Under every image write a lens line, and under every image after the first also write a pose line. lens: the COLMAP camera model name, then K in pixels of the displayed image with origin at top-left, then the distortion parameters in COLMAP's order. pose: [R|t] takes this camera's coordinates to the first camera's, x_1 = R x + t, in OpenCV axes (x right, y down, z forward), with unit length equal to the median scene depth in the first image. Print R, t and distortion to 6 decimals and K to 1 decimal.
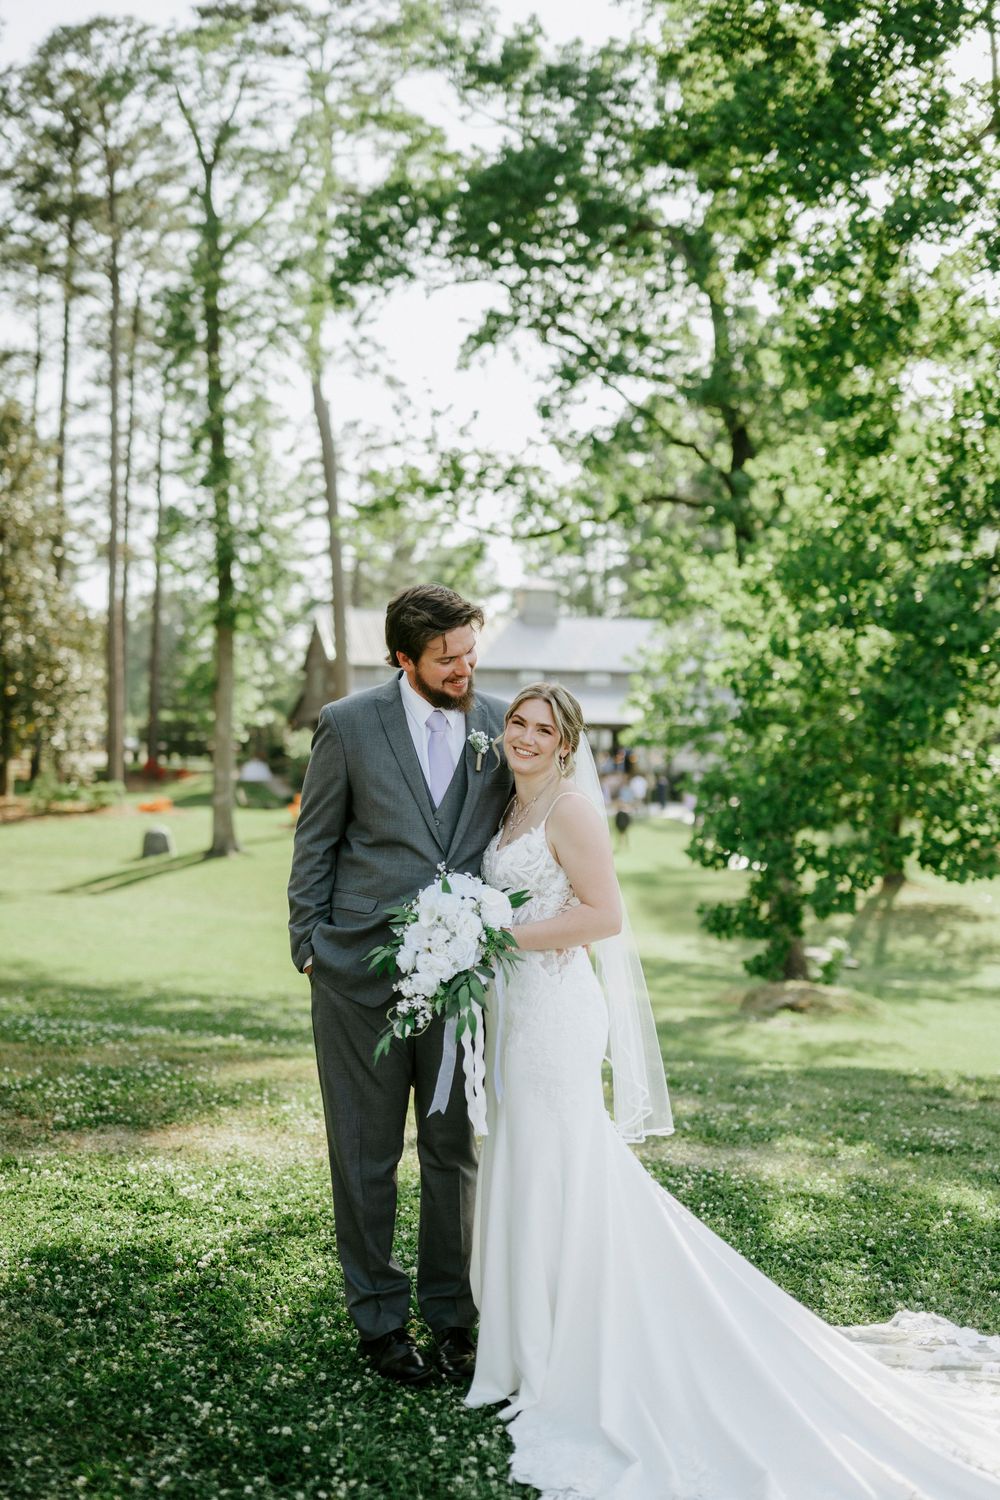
lens RADIAL K [[1676.8, 0, 469.6], [0, 1676.8, 748.0], [0, 0, 1]] dist [-0.019541, -0.021890]
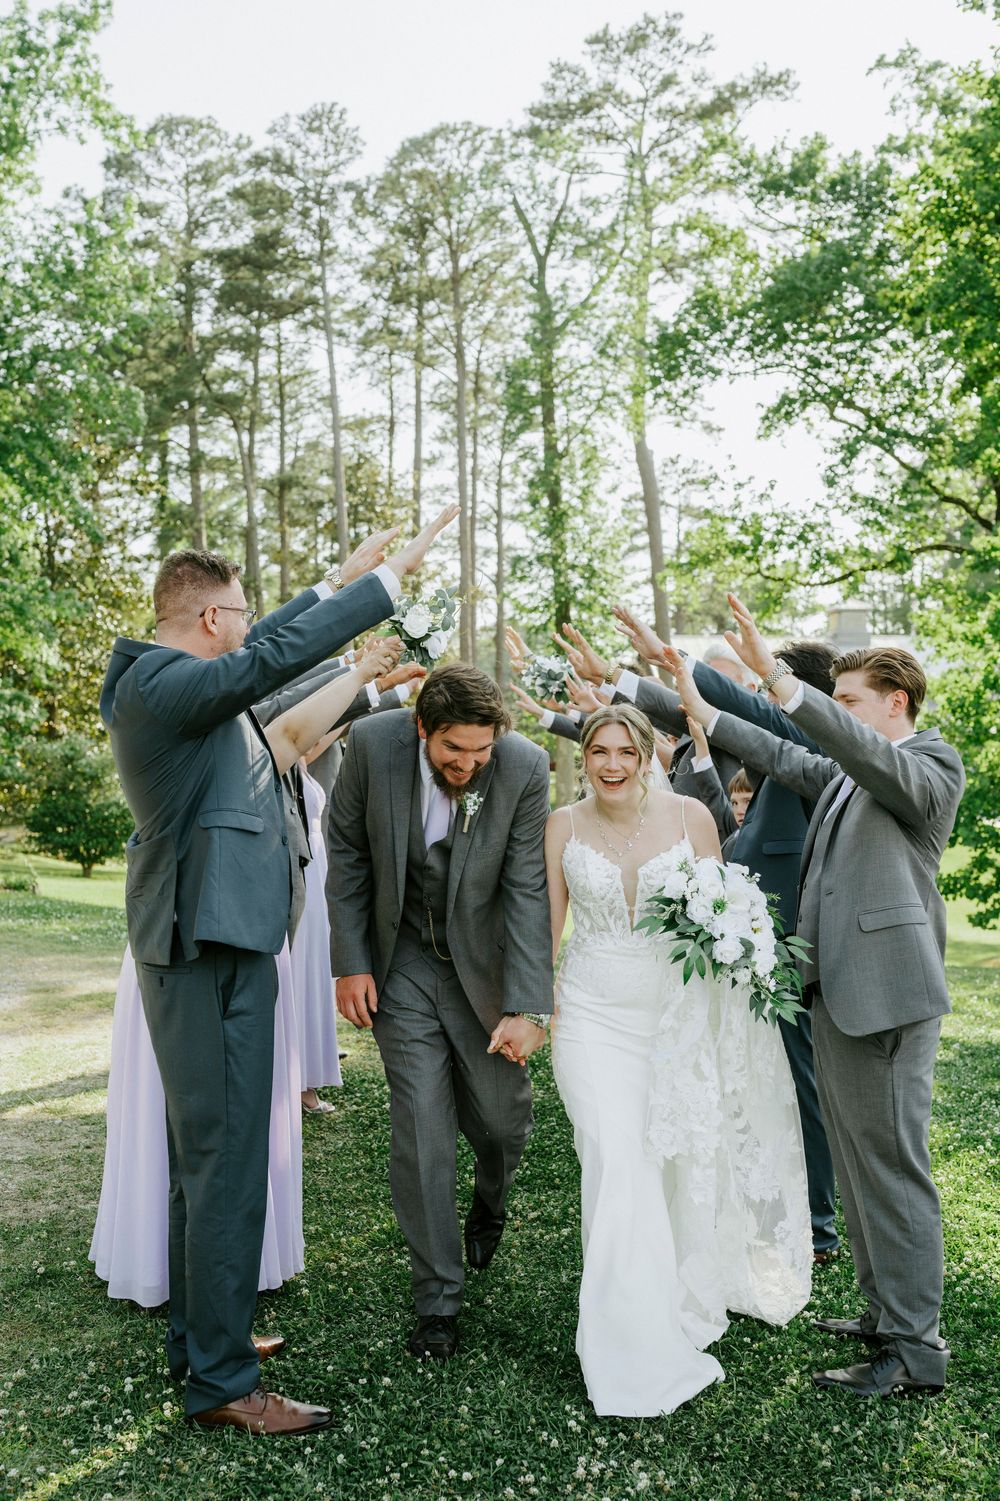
lens RADIAL K [[1677.9, 0, 469.5], [0, 1677.9, 748.5], [0, 0, 1]] dist [-0.019541, -0.021890]
pose [[0.980757, -0.020242, -0.194180, 0.011511], [0.018905, 0.999783, -0.008735, -0.001468], [0.194315, 0.004895, 0.980927, -0.126905]]
